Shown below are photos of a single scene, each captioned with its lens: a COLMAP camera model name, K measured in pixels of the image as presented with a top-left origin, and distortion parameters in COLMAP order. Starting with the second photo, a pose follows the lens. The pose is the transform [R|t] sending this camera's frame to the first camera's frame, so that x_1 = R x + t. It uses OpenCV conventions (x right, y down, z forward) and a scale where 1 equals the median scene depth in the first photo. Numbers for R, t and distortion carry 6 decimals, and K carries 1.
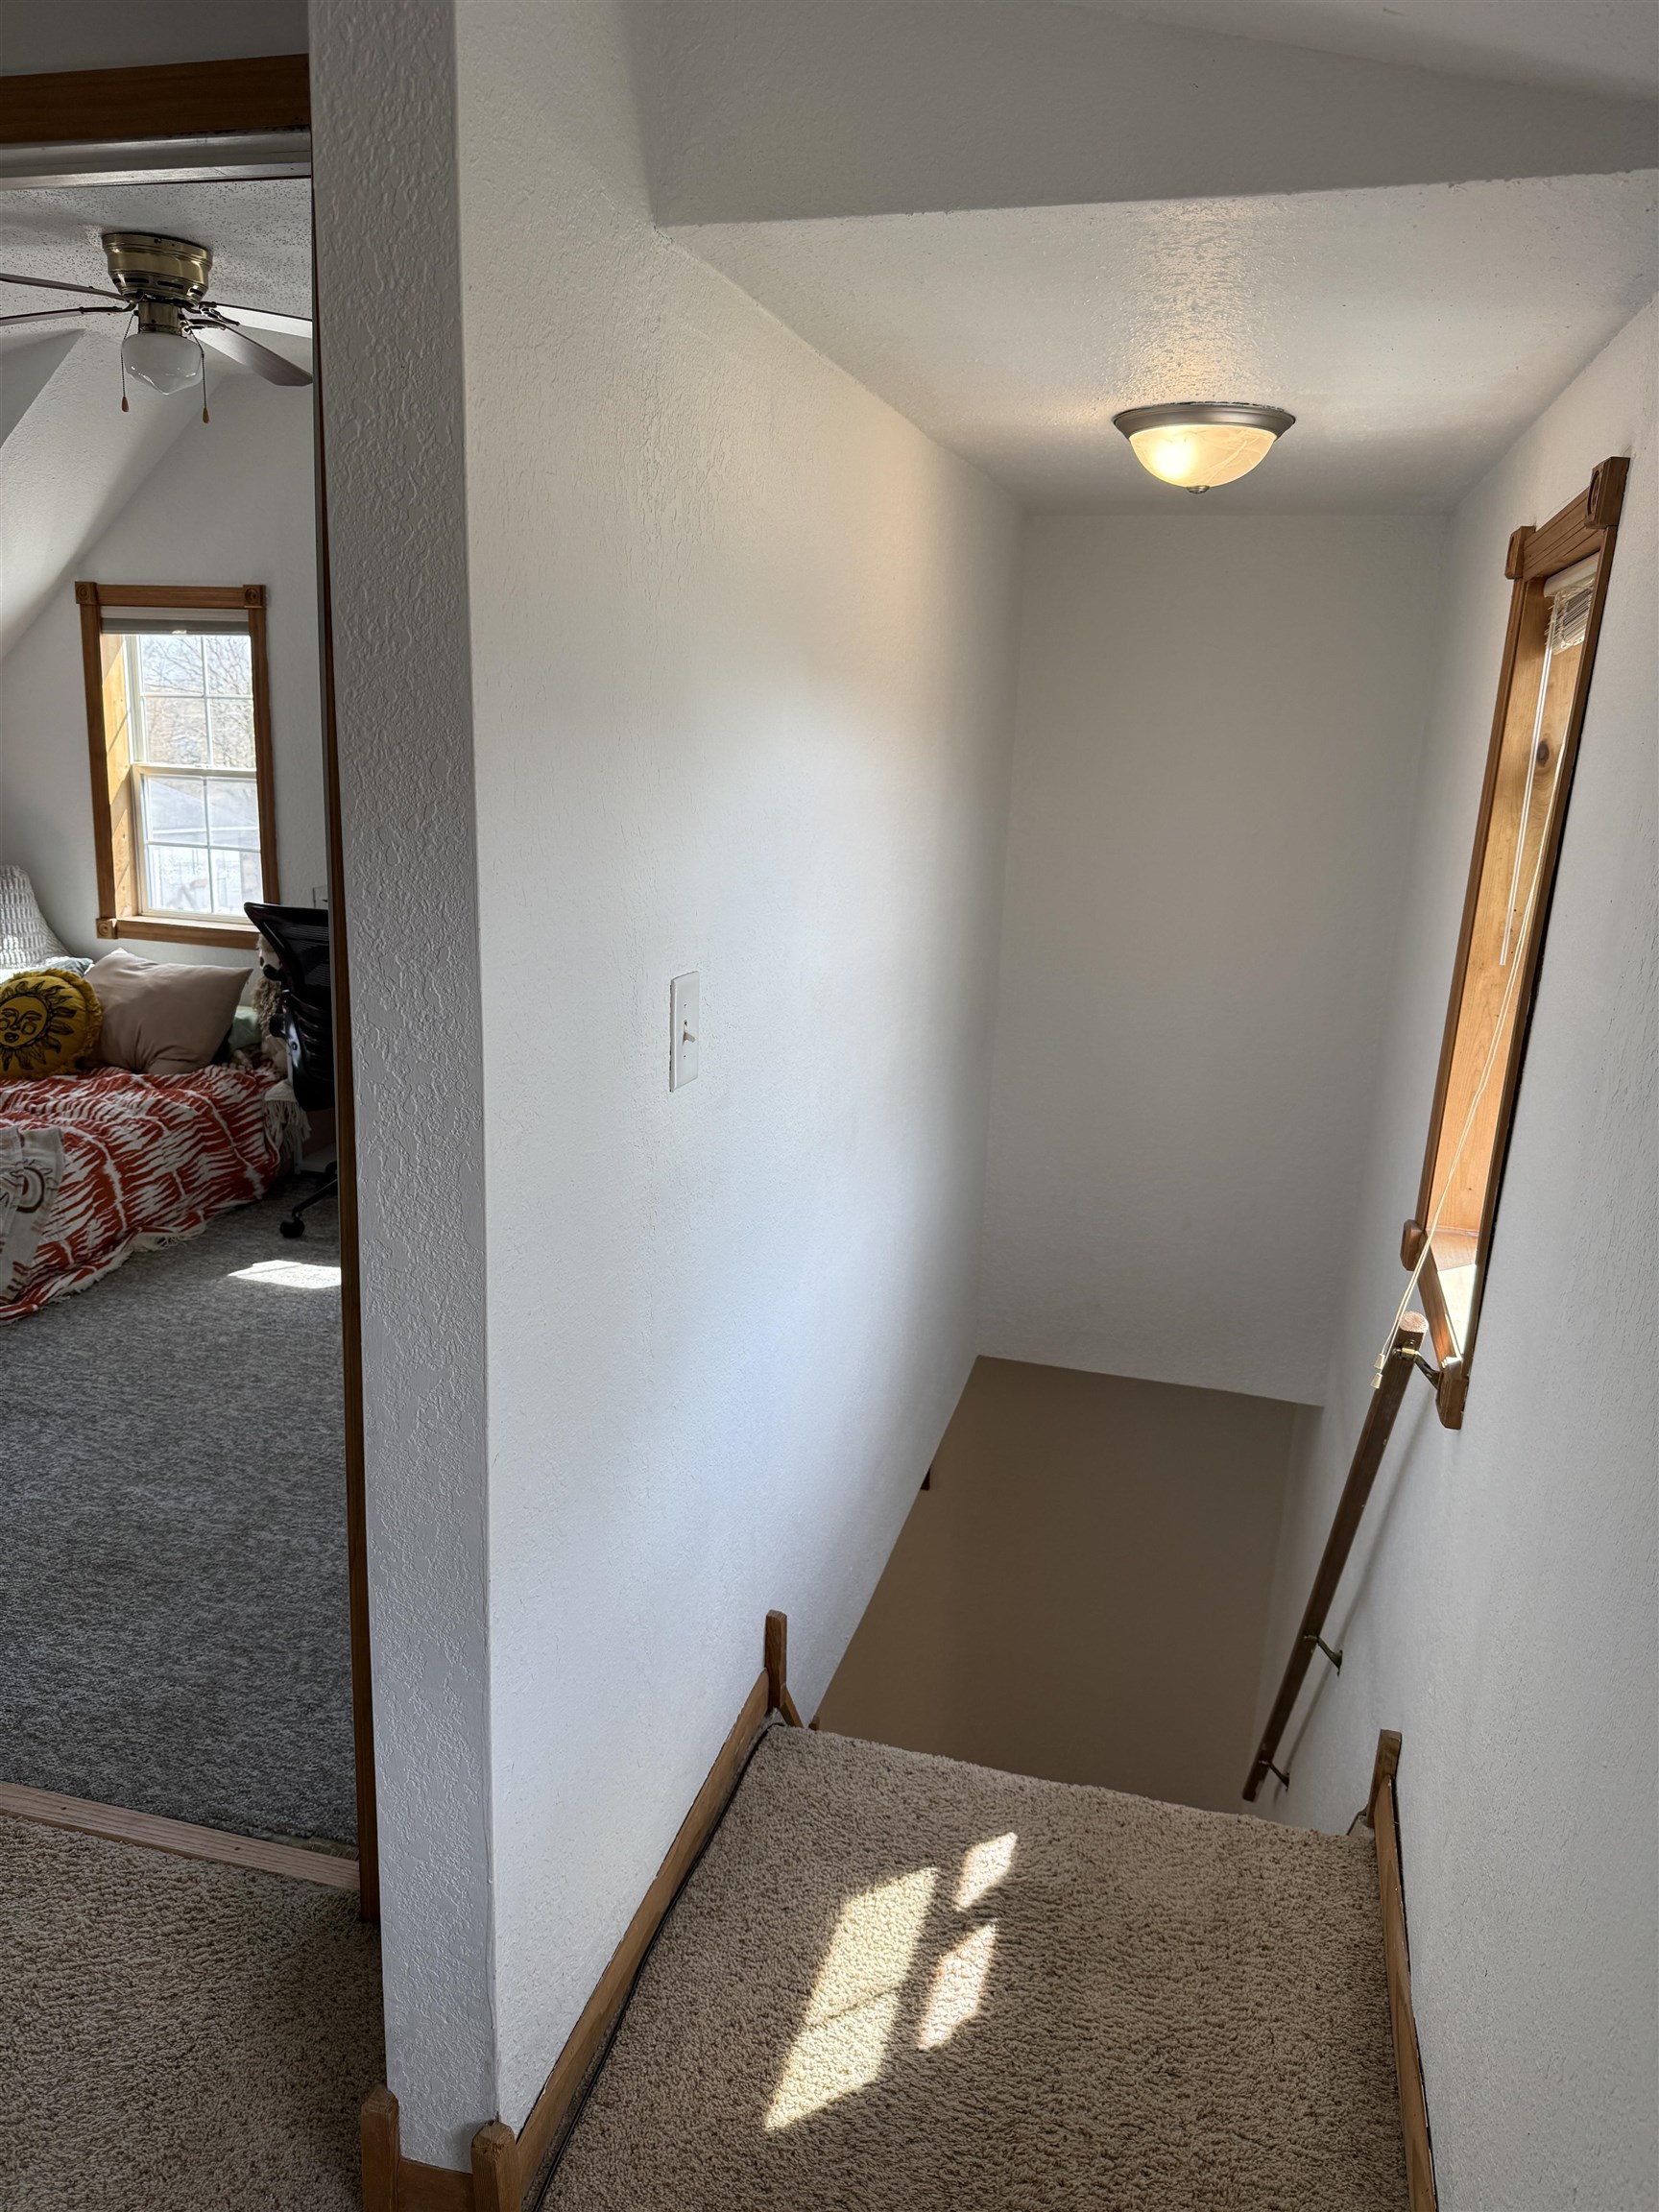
lens RADIAL K [[1542.6, 0, 841.4], [0, 1542.6, 1090.5], [0, 0, 1]] dist [0.038192, -0.062321]
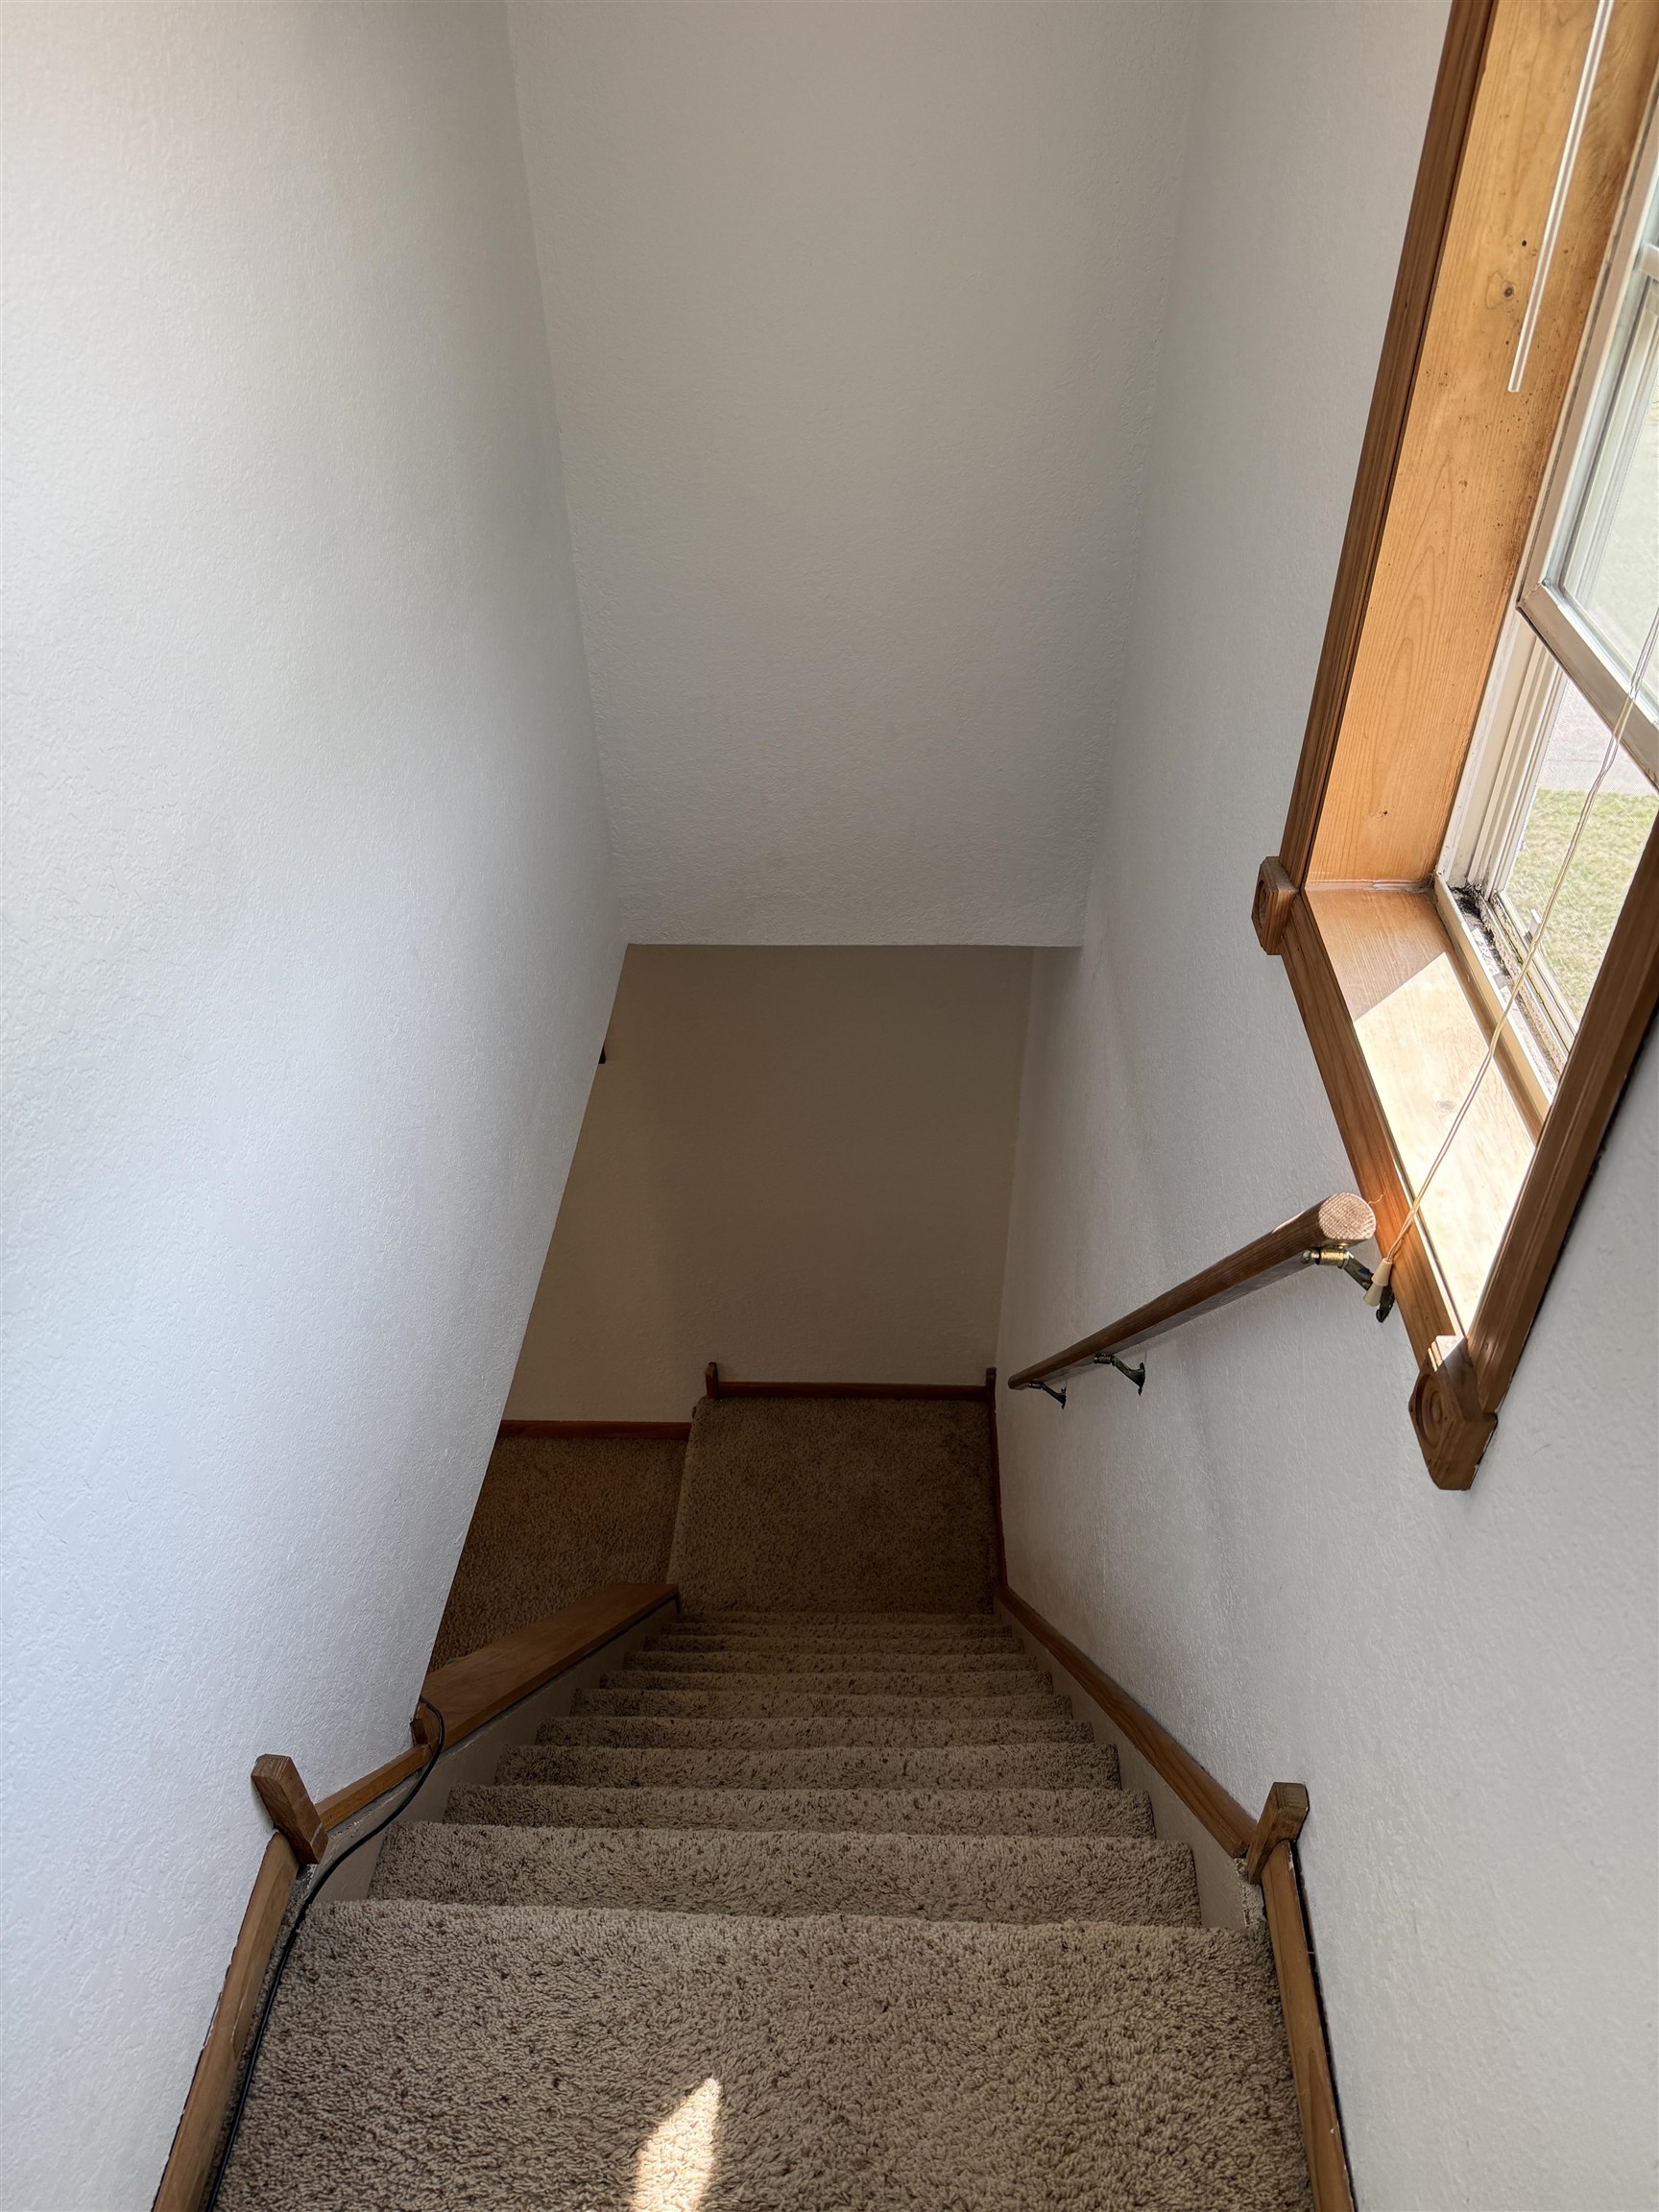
lens RADIAL K [[1542.6, 0, 852.4], [0, 1542.6, 1111.1], [0, 0, 1]] dist [0.038192, -0.062321]
pose [[0.972771, -0.181532, 0.144093, 0.065753], [0.103763, 0.897037, 0.429601, -0.053149], [-0.207243, -0.402952, 0.891448, 0.271859]]
